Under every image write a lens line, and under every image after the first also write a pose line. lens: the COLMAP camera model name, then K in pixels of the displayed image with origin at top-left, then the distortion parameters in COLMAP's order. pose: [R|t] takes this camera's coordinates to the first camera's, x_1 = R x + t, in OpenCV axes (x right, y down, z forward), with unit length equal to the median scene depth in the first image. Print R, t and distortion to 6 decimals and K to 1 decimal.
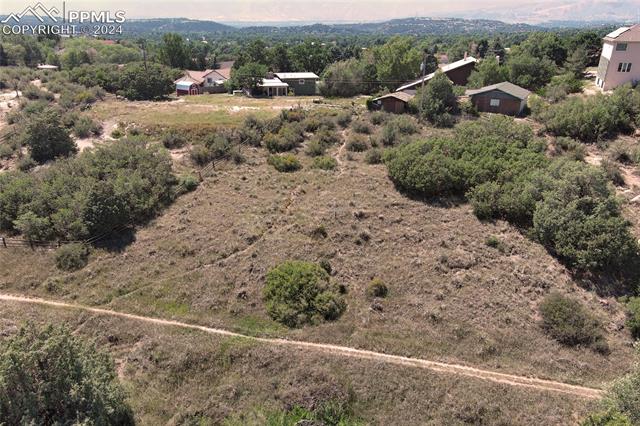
lens RADIAL K [[494.6, 0, 318.6], [0, 494.6, 214.6], [0, 0, 1]] dist [0.025513, -0.020966]
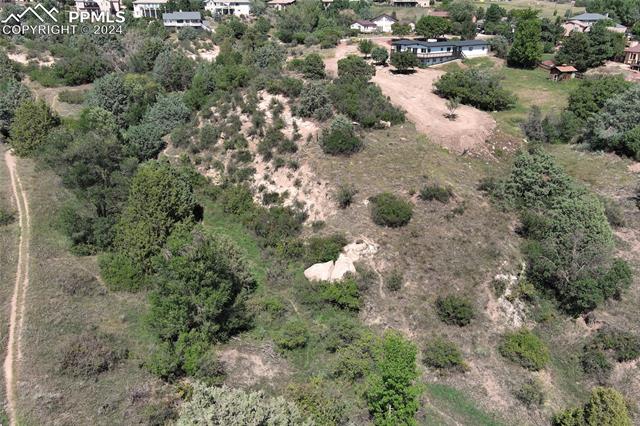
lens RADIAL K [[494.6, 0, 318.6], [0, 494.6, 214.6], [0, 0, 1]] dist [0.025513, -0.020966]
pose [[-0.663411, -0.304890, 0.683321, -0.677752], [0.269027, 0.754963, 0.598043, -0.261643], [-0.698219, 0.580580, -0.418827, 0.623750]]
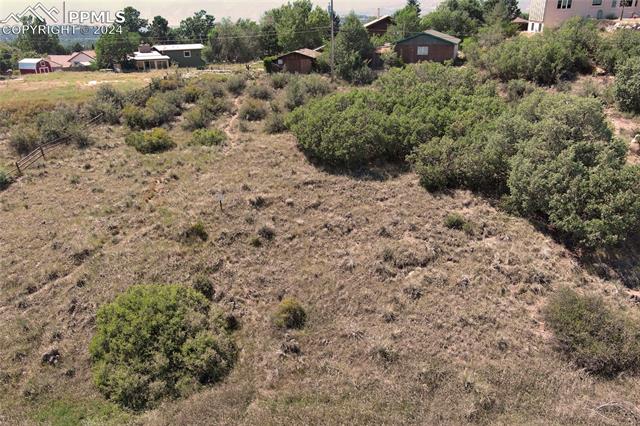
lens RADIAL K [[494.6, 0, 318.6], [0, 494.6, 214.6], [0, 0, 1]] dist [0.025513, -0.020966]
pose [[0.984107, -0.094461, 0.150365, 0.064345], [0.094716, 0.995489, 0.005486, 0.022800], [-0.150205, 0.008843, 0.988615, 0.336944]]
